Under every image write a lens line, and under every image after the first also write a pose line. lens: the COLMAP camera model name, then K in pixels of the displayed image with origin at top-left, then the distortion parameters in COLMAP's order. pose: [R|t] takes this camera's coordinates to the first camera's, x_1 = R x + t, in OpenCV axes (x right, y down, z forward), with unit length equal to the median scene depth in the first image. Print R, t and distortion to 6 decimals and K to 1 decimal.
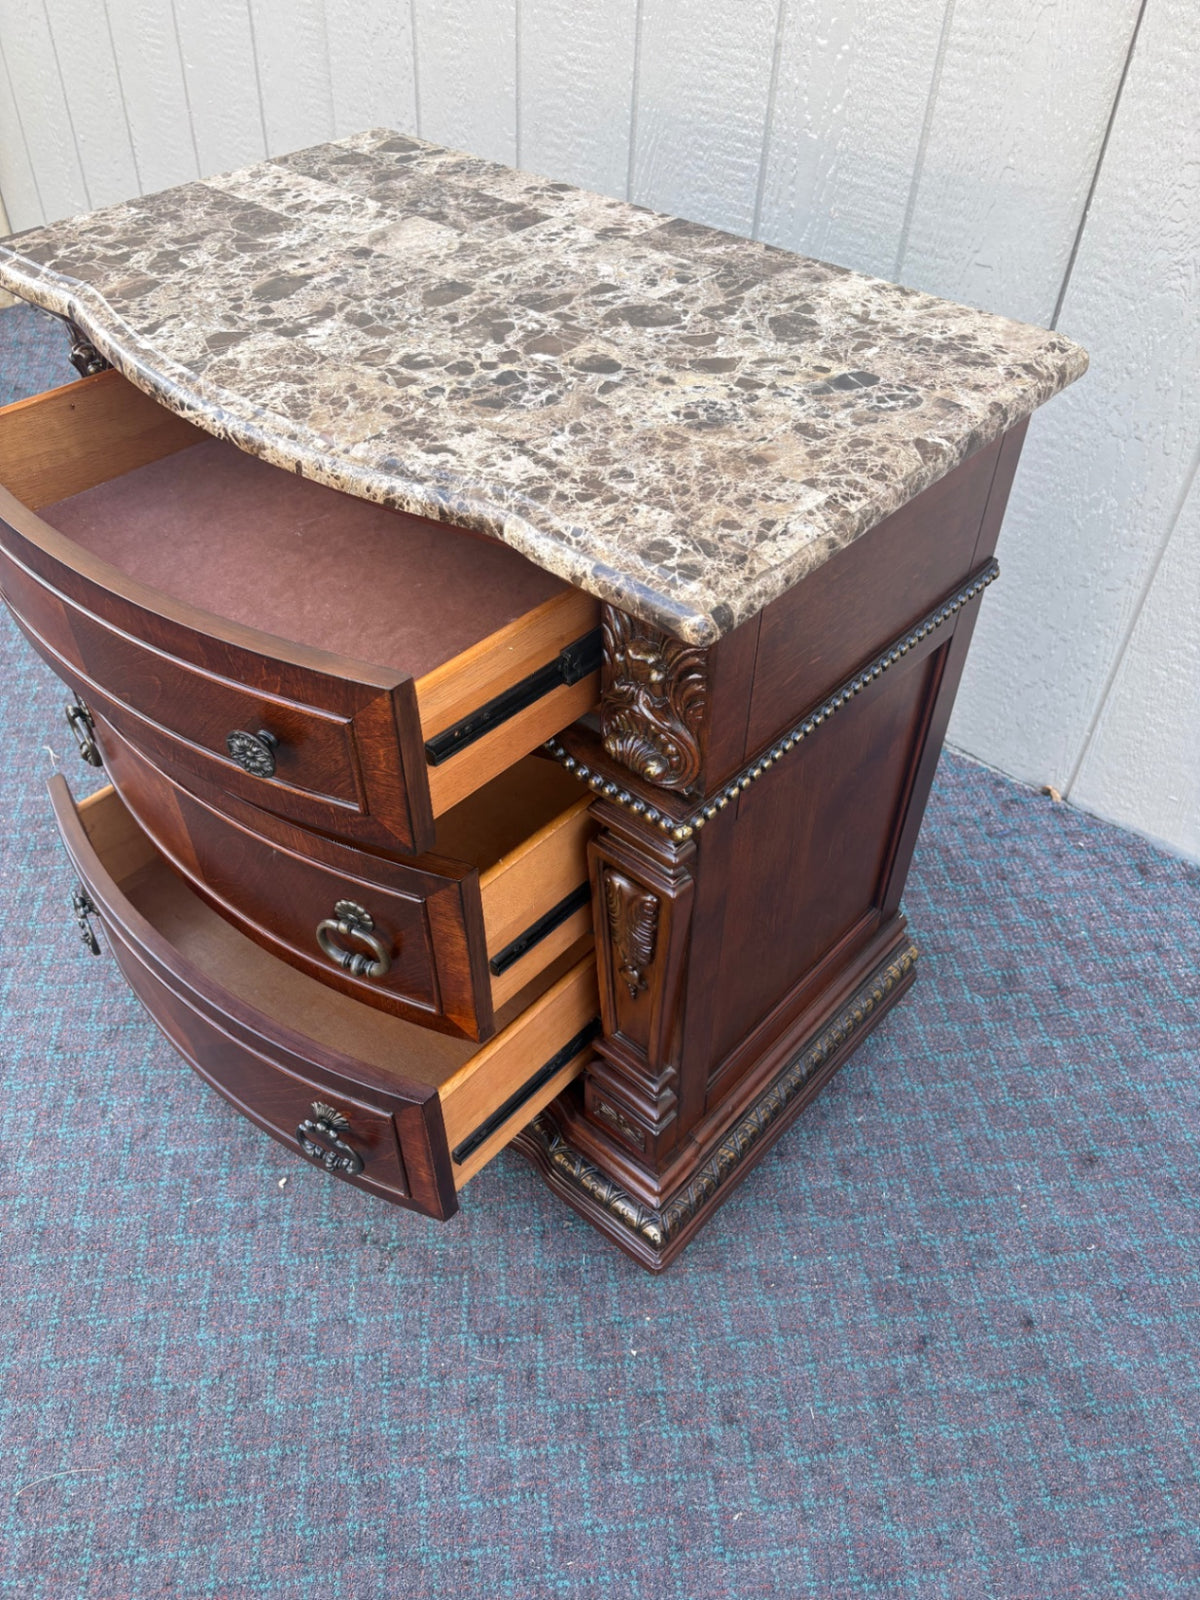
lens RADIAL K [[1229.9, 0, 594.4], [0, 1229.9, 798.8], [0, 0, 1]] dist [0.025889, -0.026688]
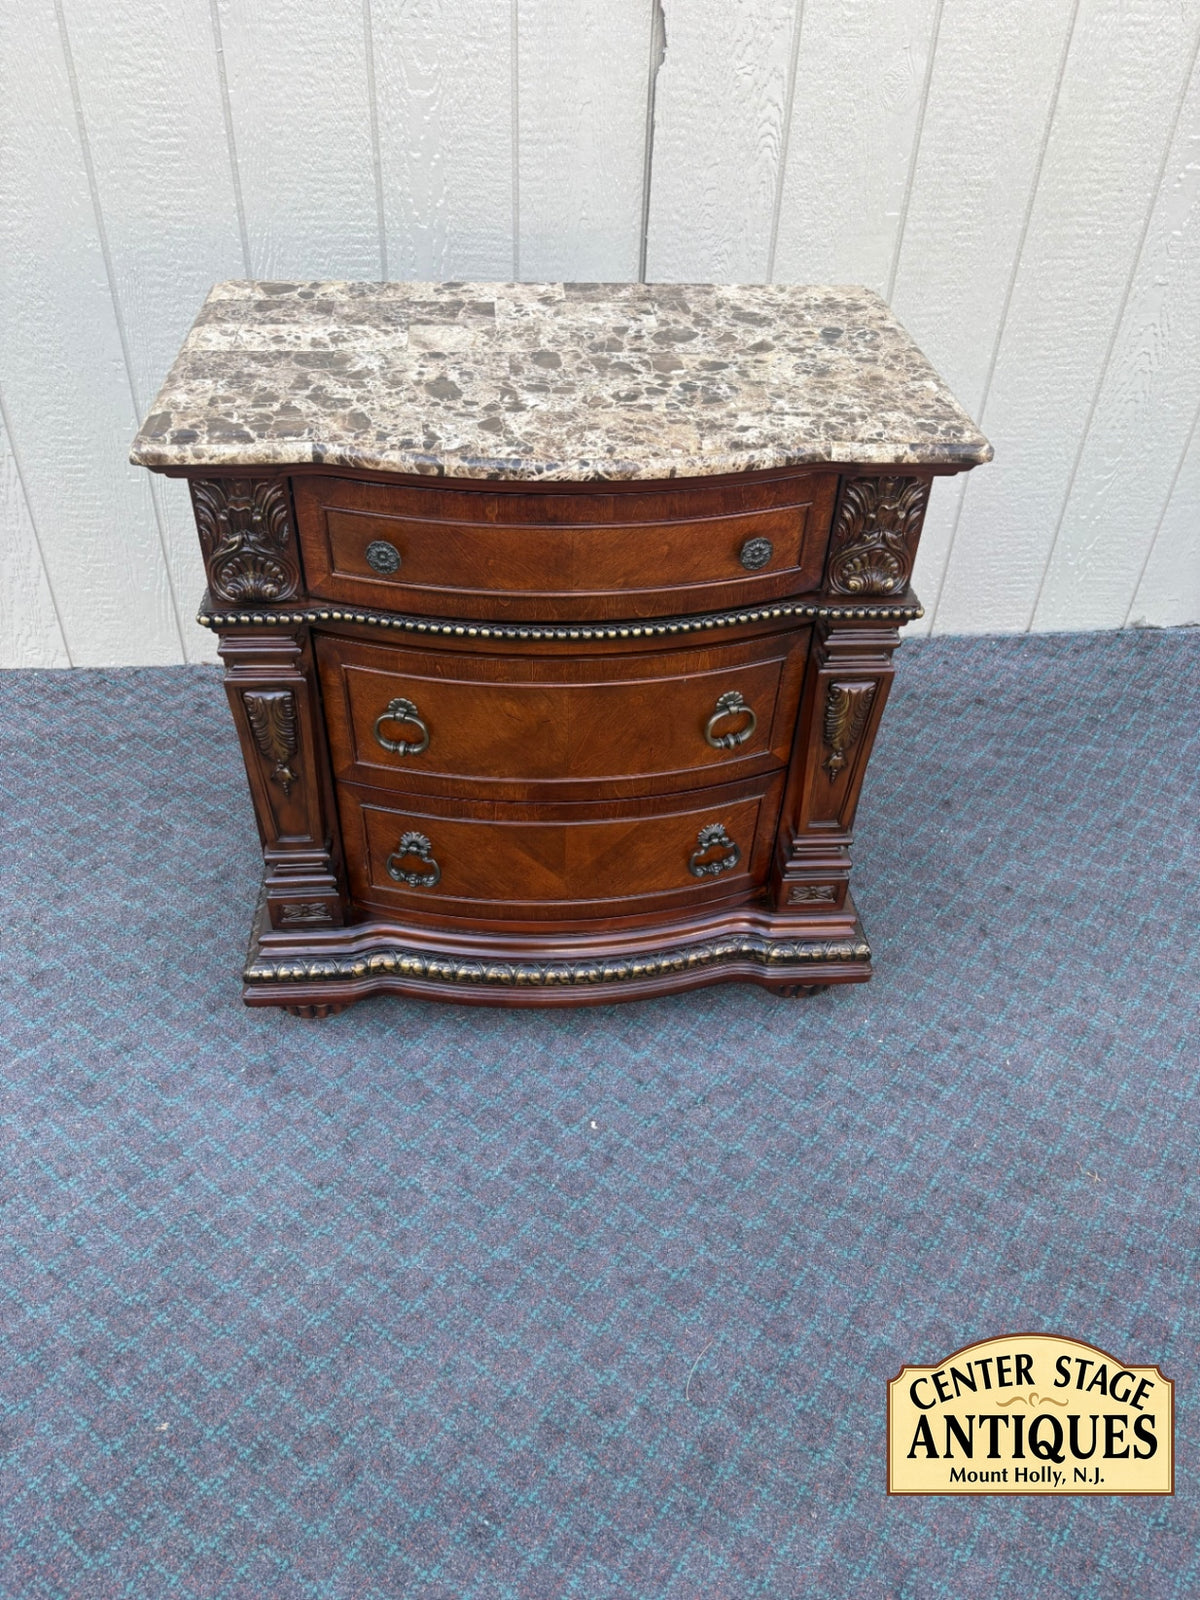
lens RADIAL K [[1229.9, 0, 593.6], [0, 1229.9, 805.3], [0, 0, 1]] dist [0.025889, -0.026688]
pose [[0.692654, -0.448485, 0.564882, -0.938143], [0.477452, 0.872122, 0.106967, -0.096276], [-0.540619, 0.195613, 0.818209, -0.021028]]
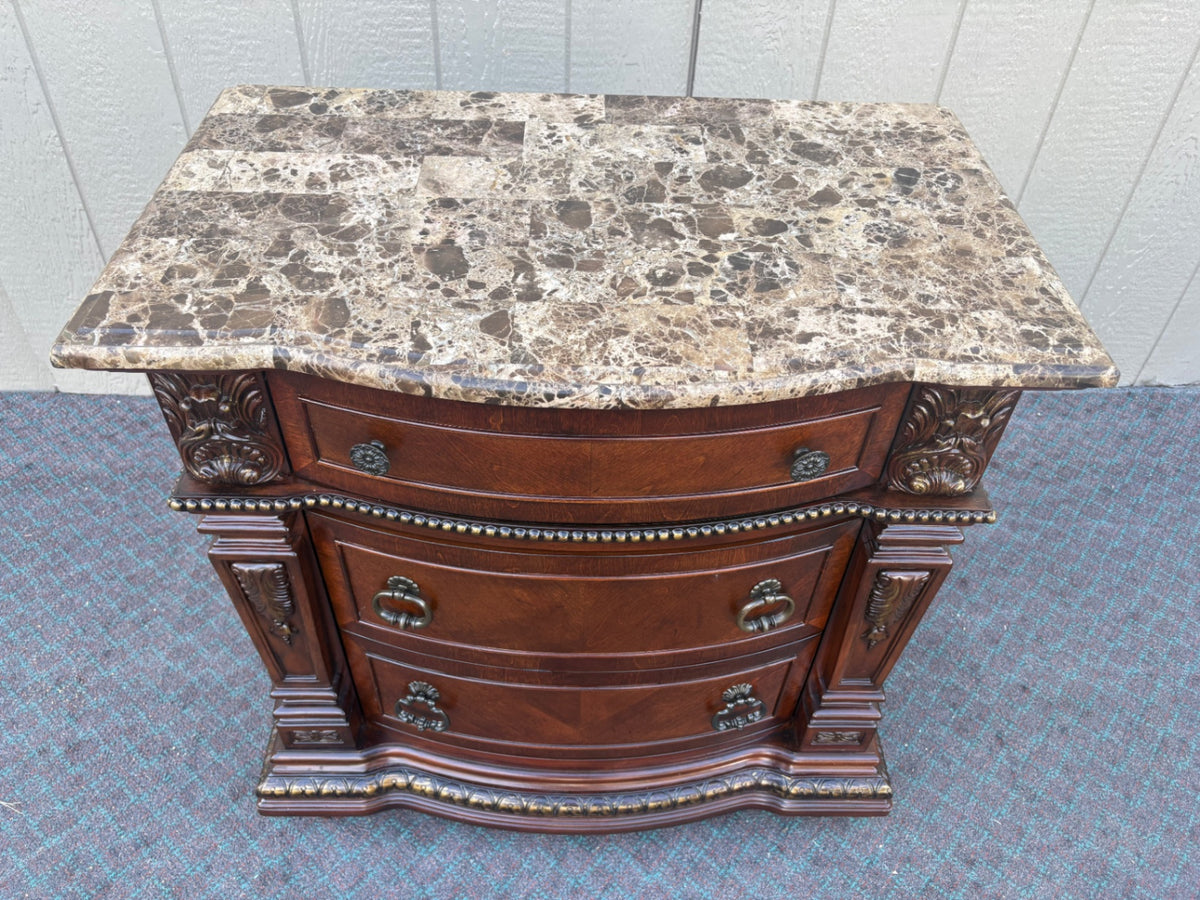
lens RADIAL K [[922.4, 0, 596.2], [0, 922.4, 451.9], [0, 0, 1]] dist [0.025889, -0.026688]
pose [[0.737421, -0.455997, 0.498274, -0.564433], [0.444000, 0.883186, 0.151151, -0.298210], [-0.508993, 0.109772, 0.853743, 0.250658]]
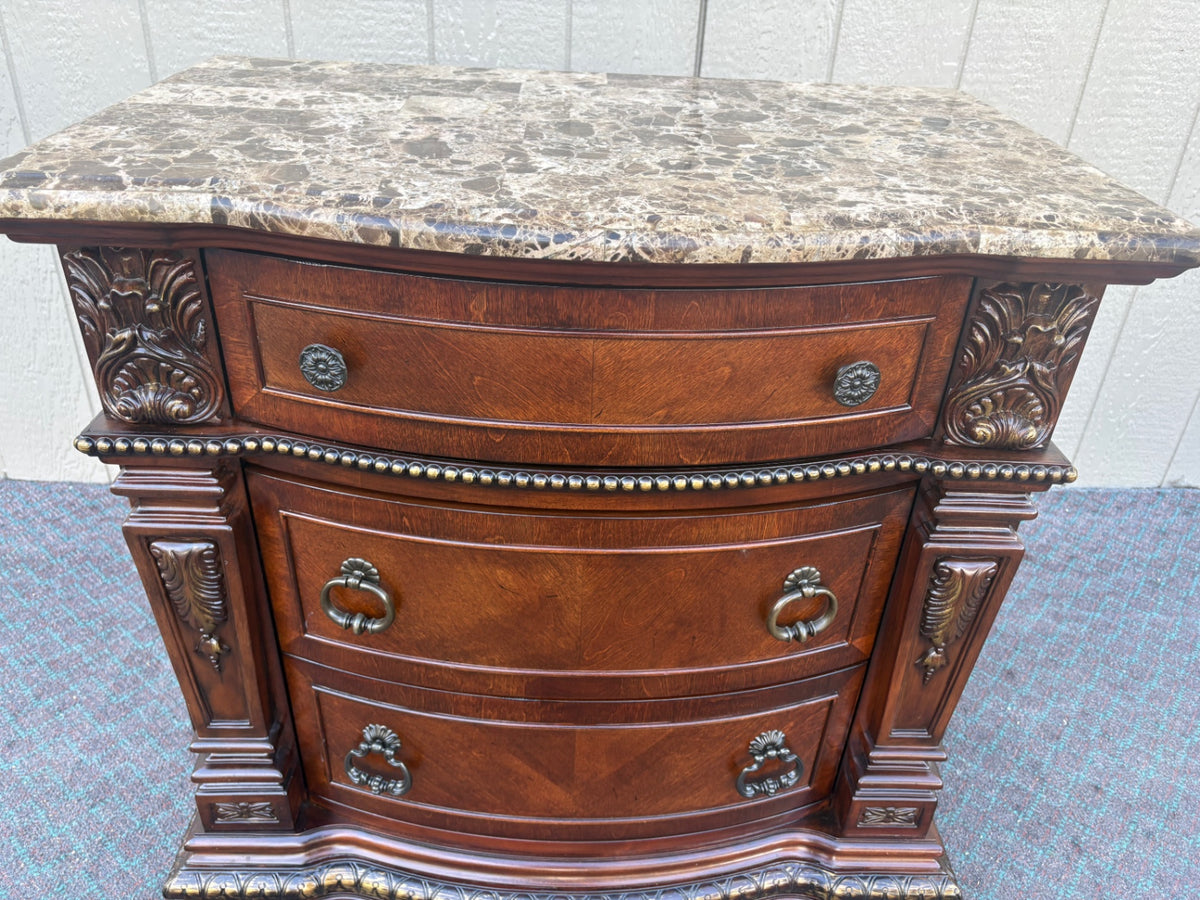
lens RADIAL K [[922.4, 0, 603.3], [0, 922.4, 453.4], [0, 0, 1]] dist [0.025889, -0.026688]
pose [[0.729806, -0.332997, 0.597073, -0.579791], [0.439359, 0.897572, -0.036442, -0.115233], [-0.523781, 0.288924, 0.801359, 0.401028]]
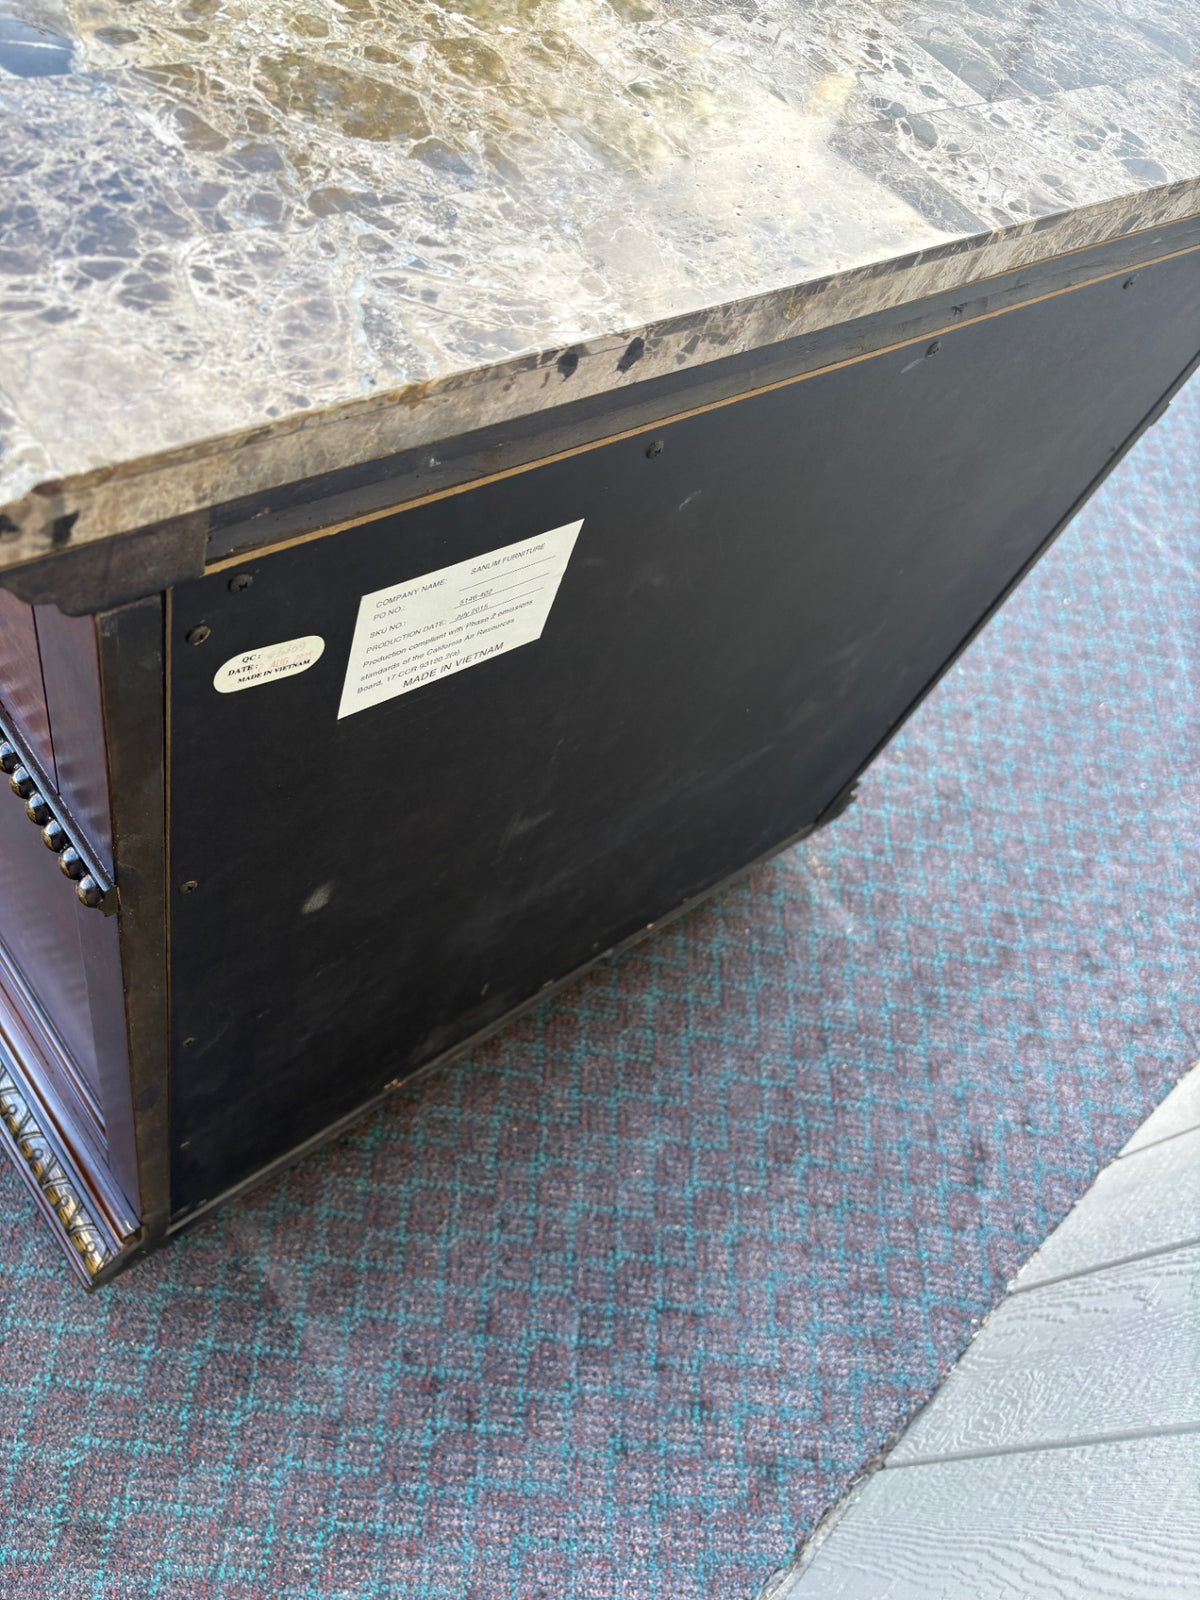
lens RADIAL K [[1229.9, 0, 590.0], [0, 1229.9, 800.5], [0, 0, 1]] dist [0.025889, -0.026688]
pose [[-0.157709, 0.793093, -0.588329, 0.503735], [-0.856810, 0.186290, 0.480805, -0.521069], [0.490922, 0.579914, 0.650150, 0.765442]]
